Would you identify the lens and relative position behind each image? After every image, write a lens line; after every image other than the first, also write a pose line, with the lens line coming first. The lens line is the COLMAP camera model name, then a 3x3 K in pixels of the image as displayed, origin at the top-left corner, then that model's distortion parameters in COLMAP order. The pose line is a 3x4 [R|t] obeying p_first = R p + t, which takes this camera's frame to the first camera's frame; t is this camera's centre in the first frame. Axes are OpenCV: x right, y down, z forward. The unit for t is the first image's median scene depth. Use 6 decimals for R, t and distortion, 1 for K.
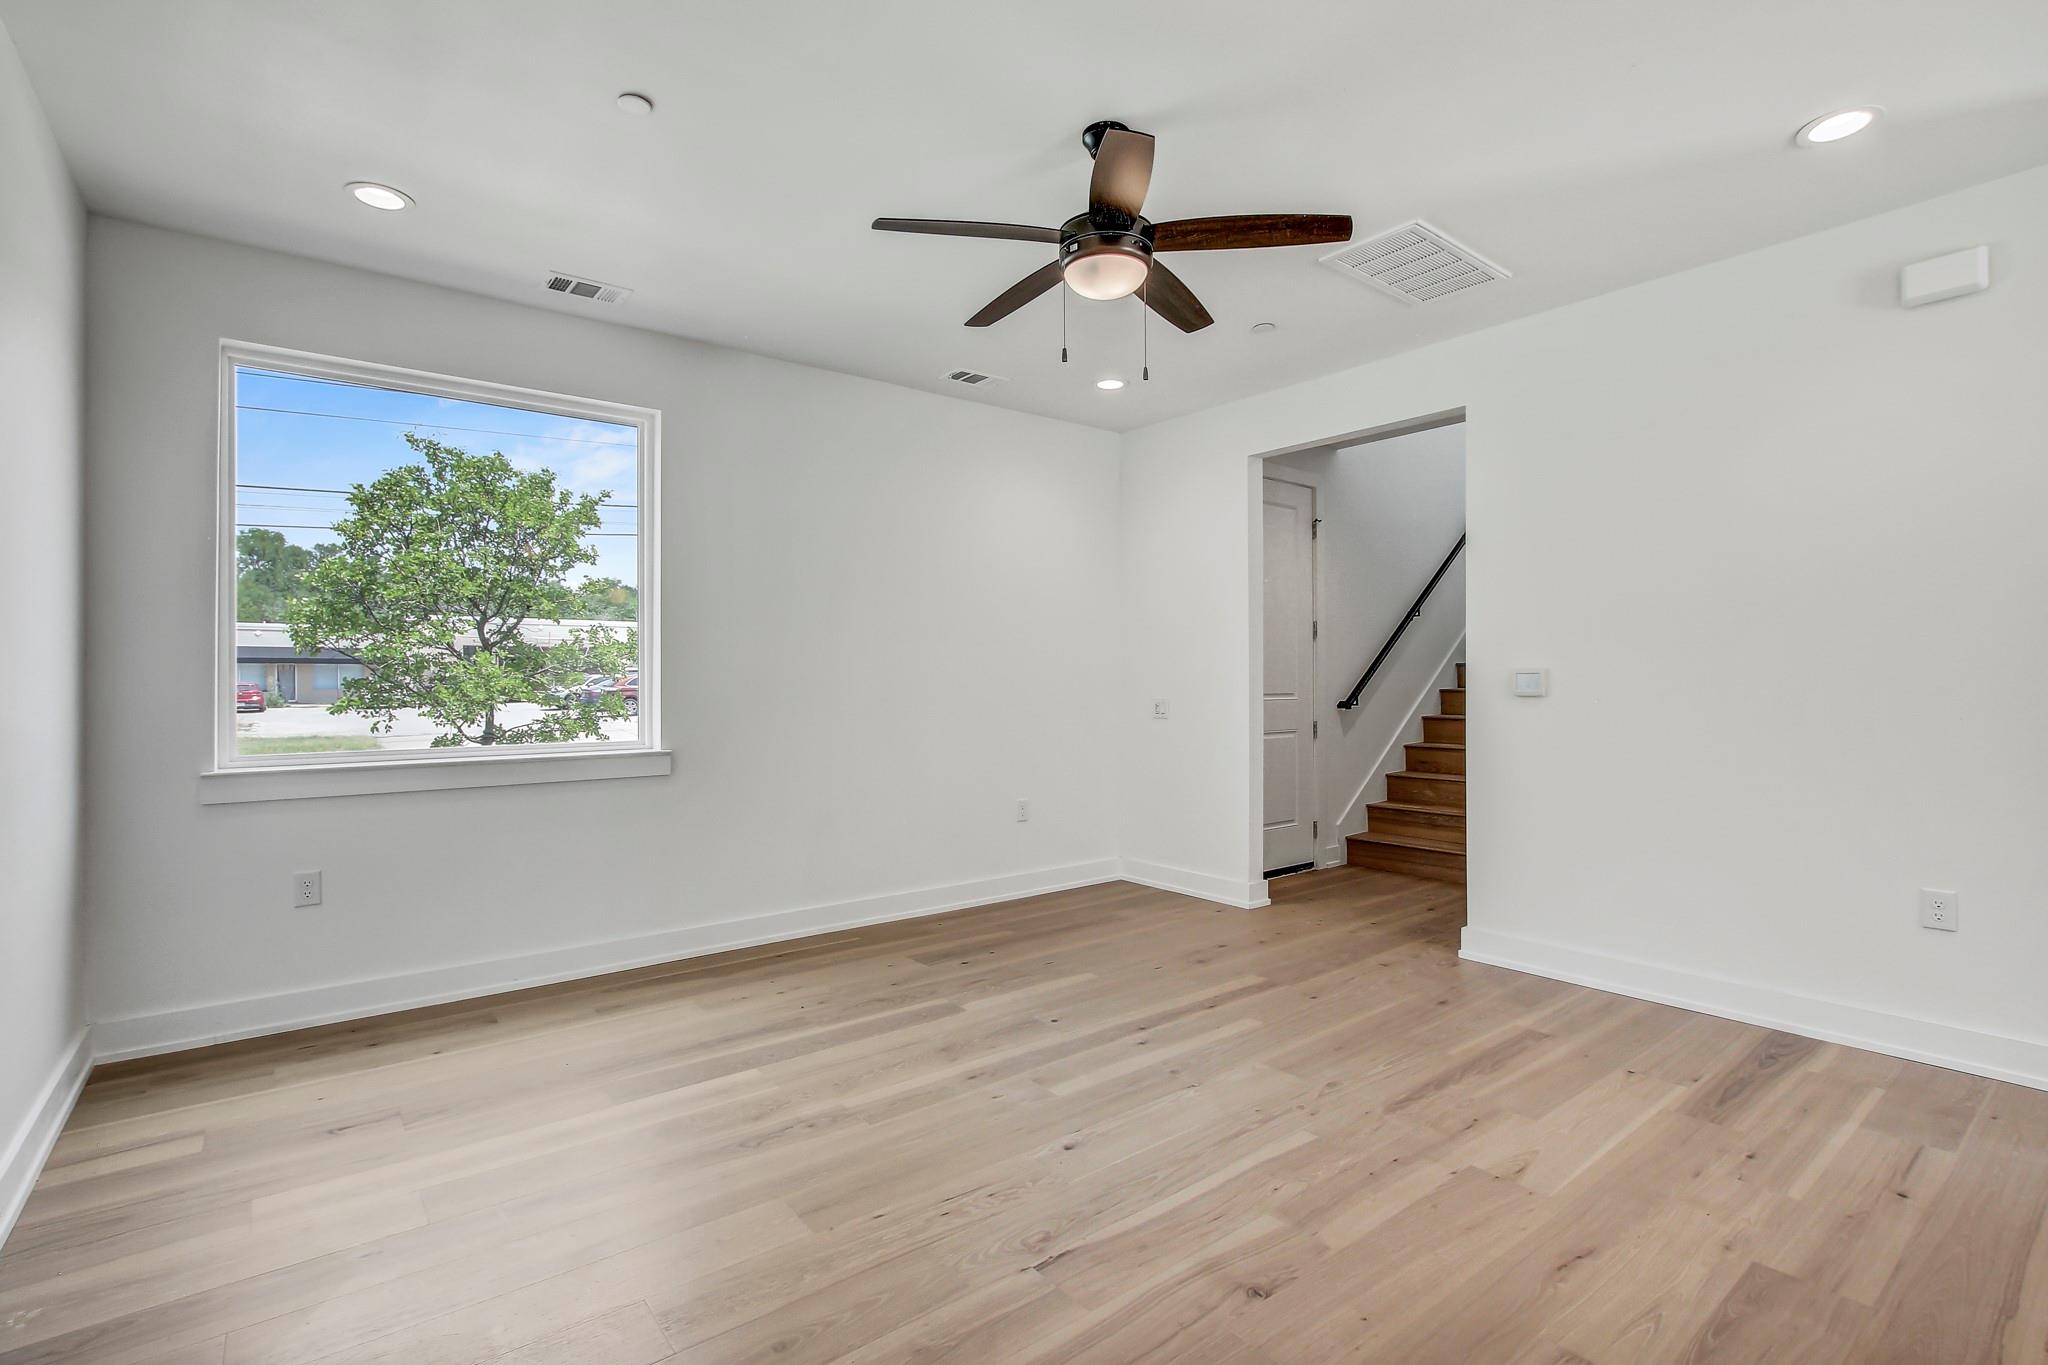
lens RADIAL K [[951.9, 0, 1017.7], [0, 951.9, 673.2], [0, 0, 1]] dist [-0.020034, 0.004684]
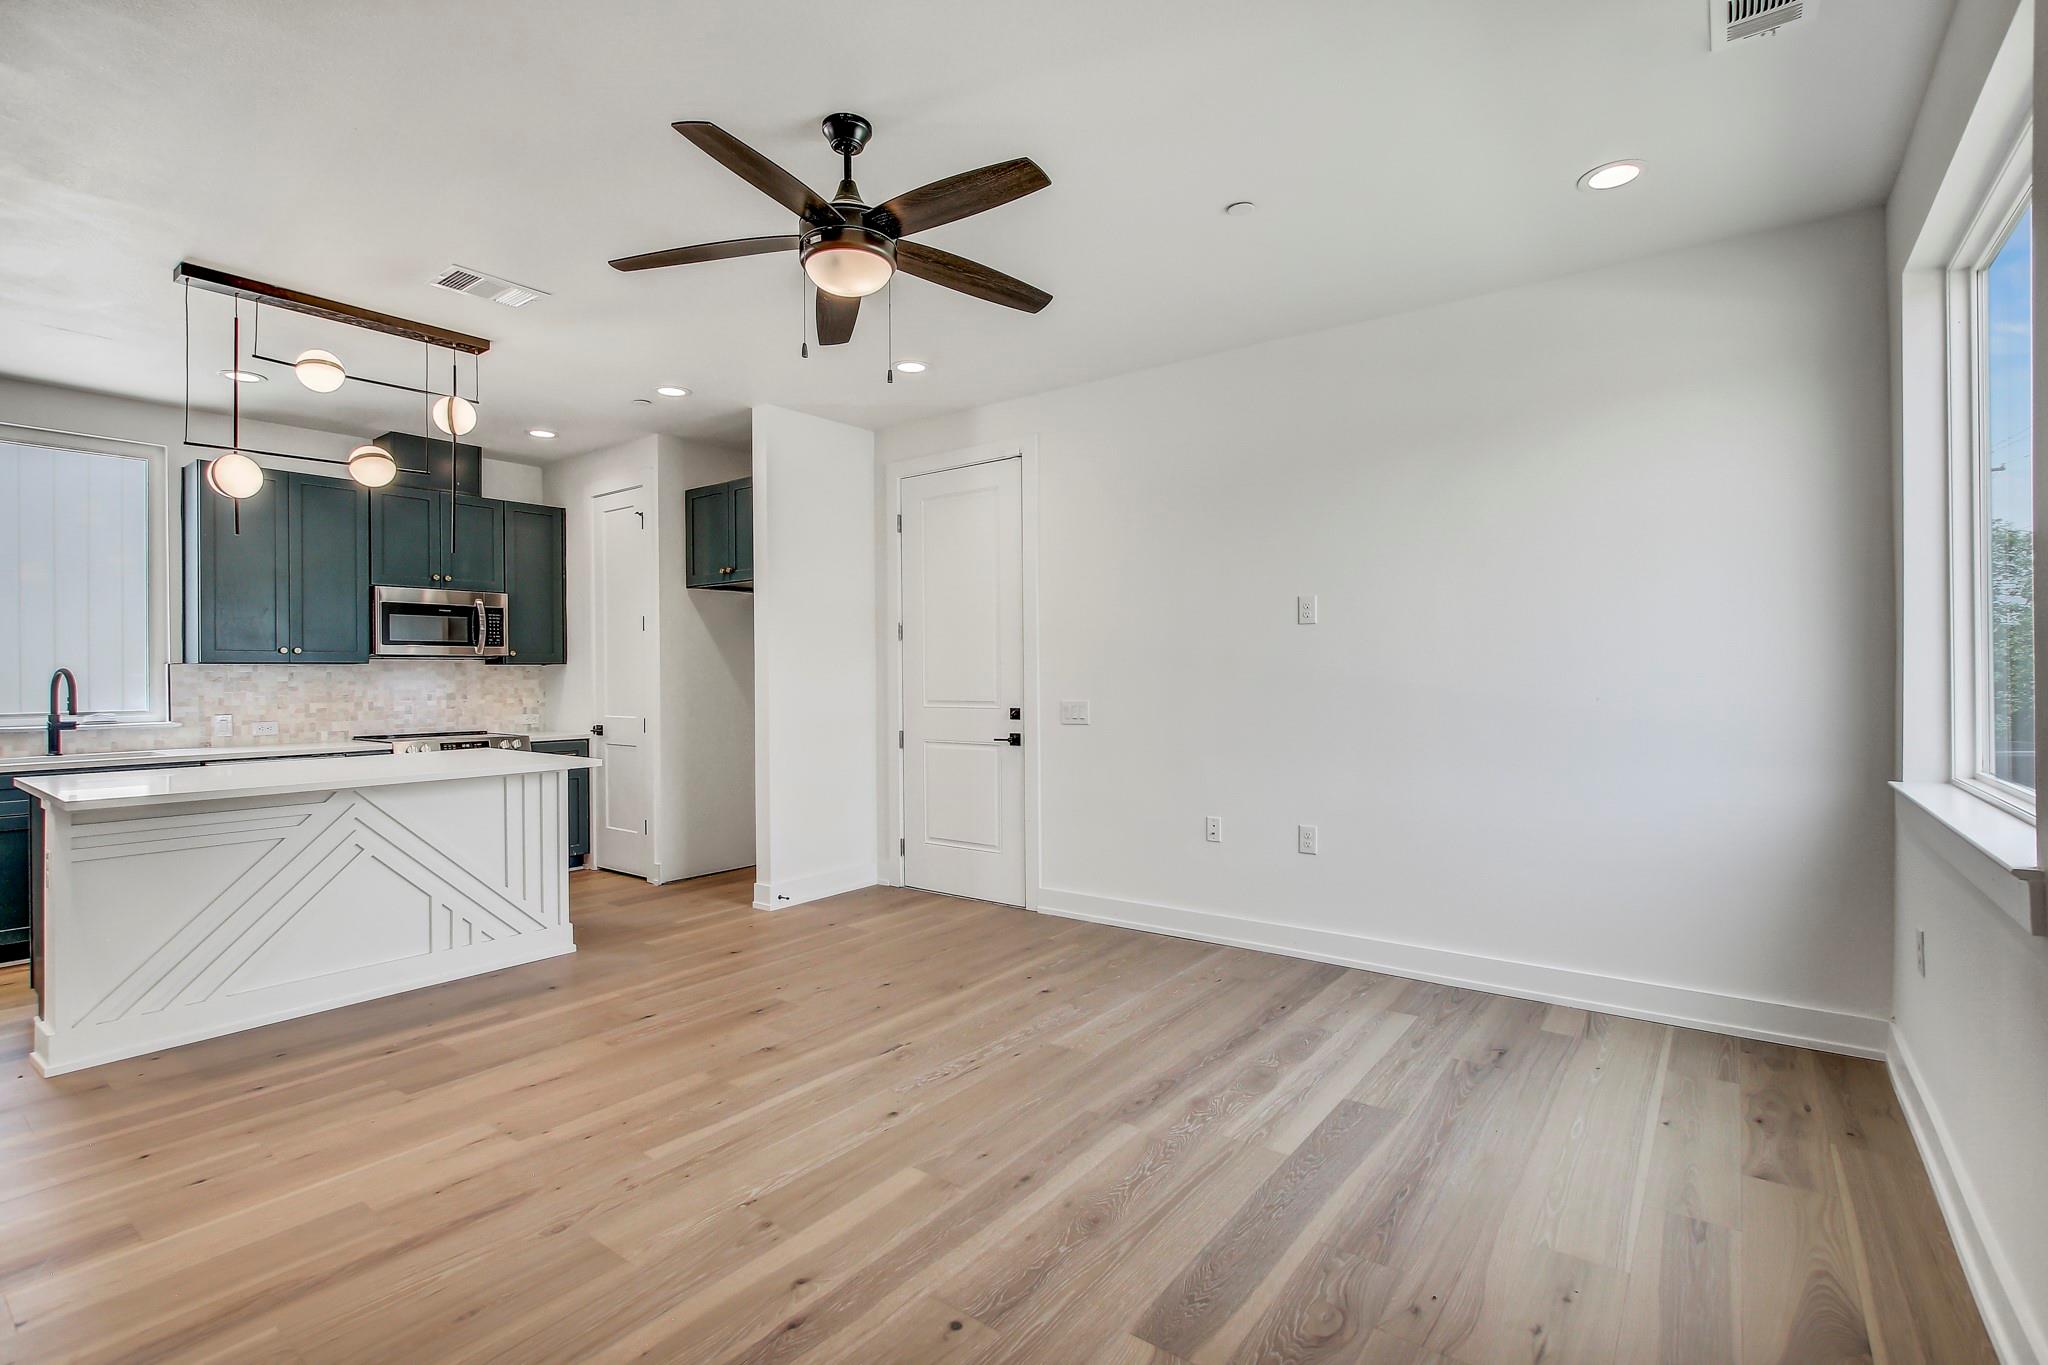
lens RADIAL K [[951.9, 0, 1014.5], [0, 951.9, 674.3], [0, 0, 1]] dist [-0.020034, 0.004684]
pose [[-0.967643, 0.011901, -0.252041, 0.142851], [0.014364, 0.999865, -0.007935, 0.002194], [0.251912, -0.011299, -0.967684, 1.595708]]
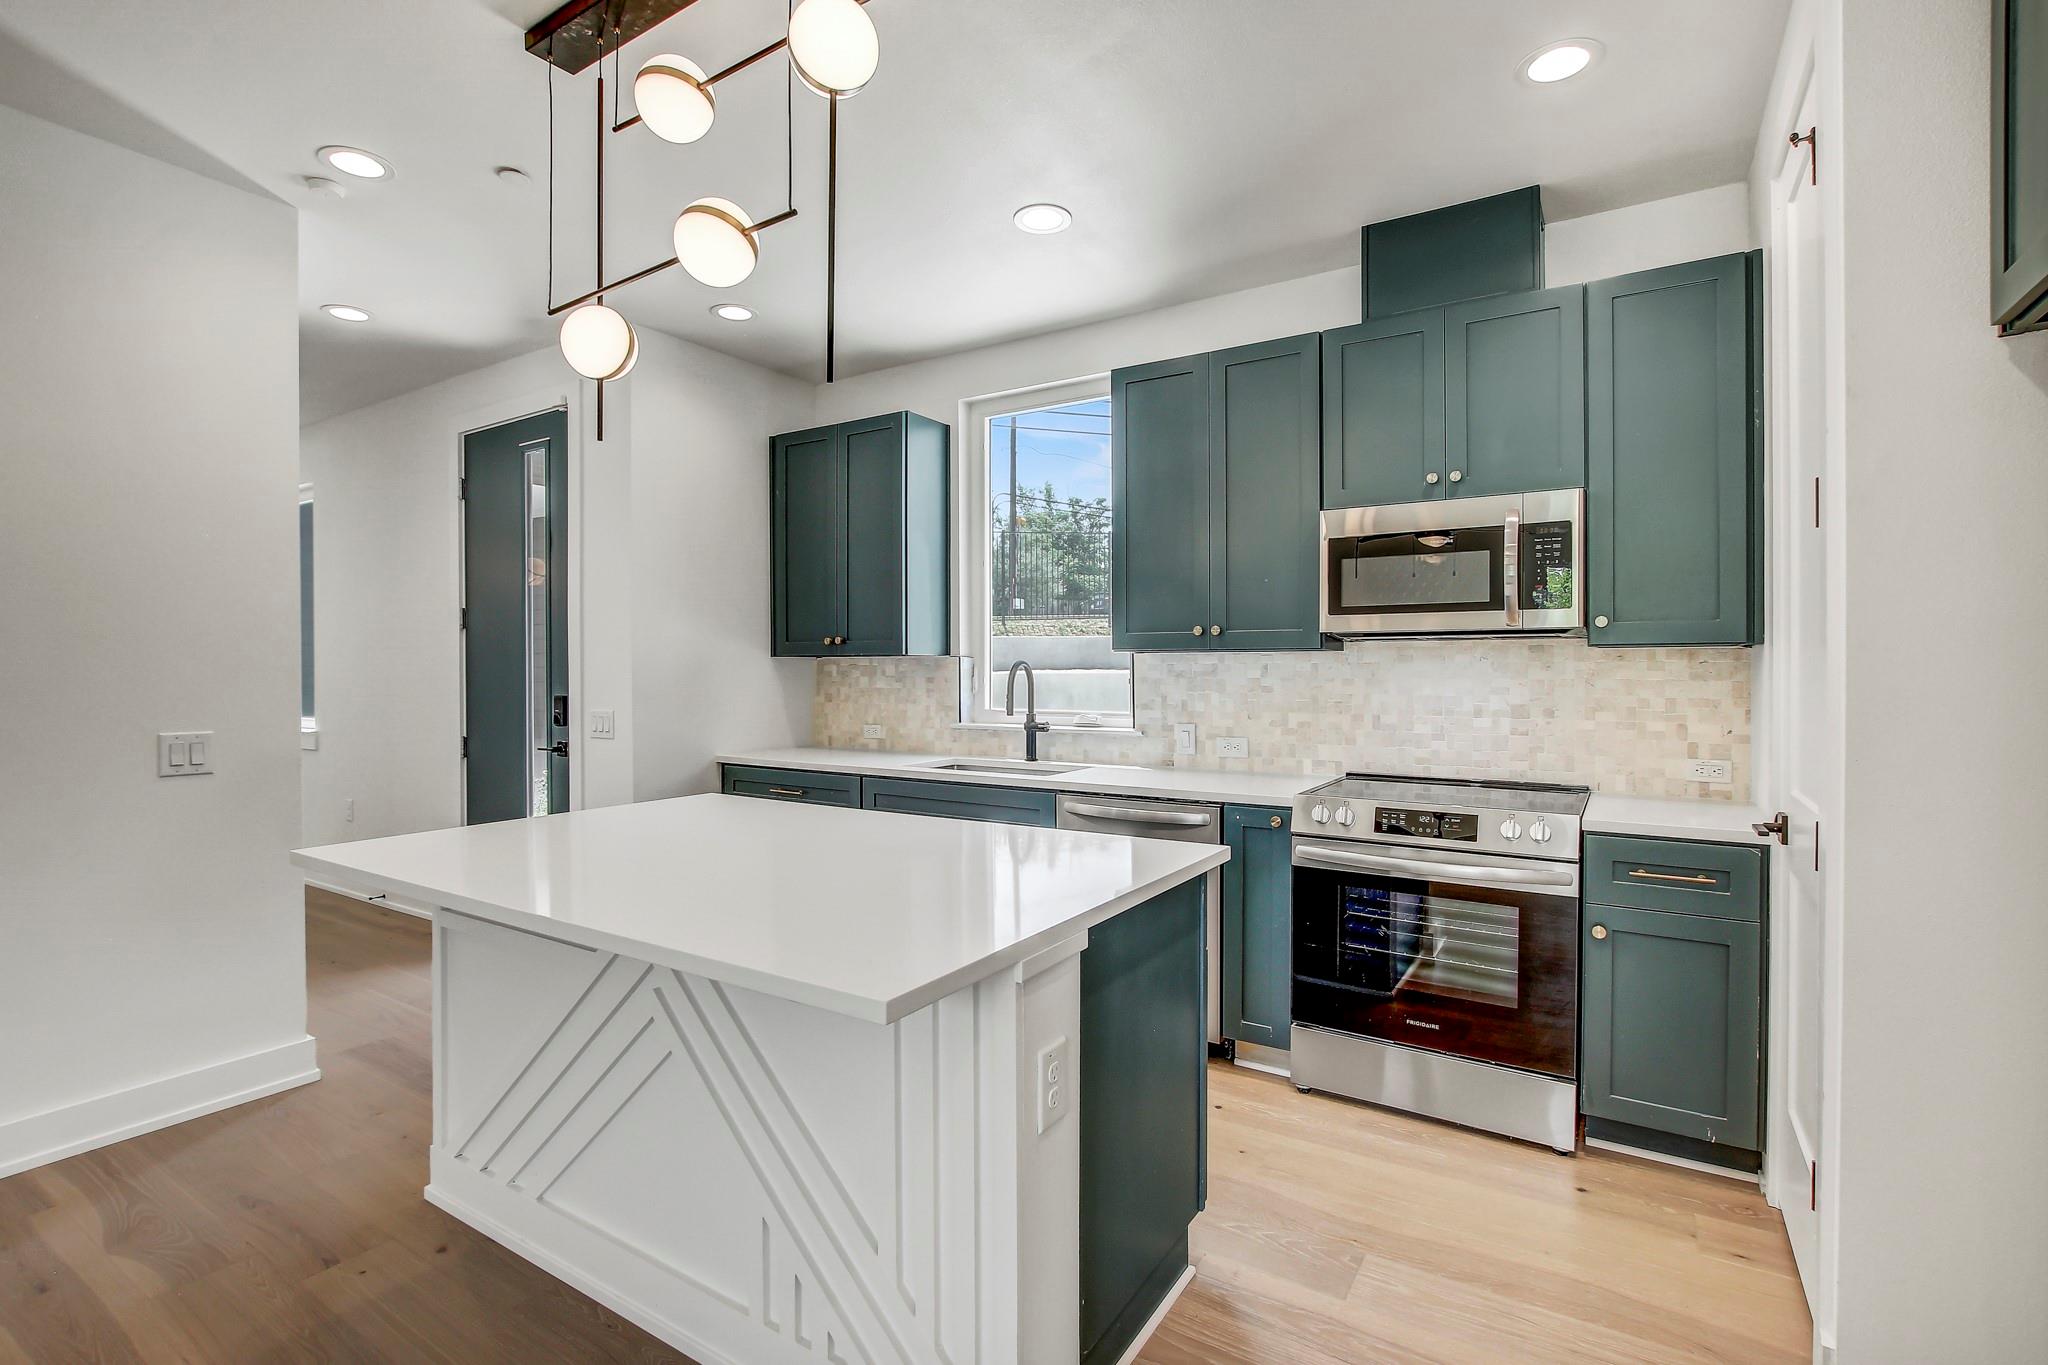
lens RADIAL K [[951.9, 0, 1019.4], [0, 951.9, 674.2], [0, 0, 1]] dist [-0.020034, 0.004684]
pose [[-0.331049, -0.000885, 0.943613, 0.015397], [-0.003941, 0.999992, -0.000444, -0.019863], [-0.943605, -0.003866, -0.331050, 0.284429]]
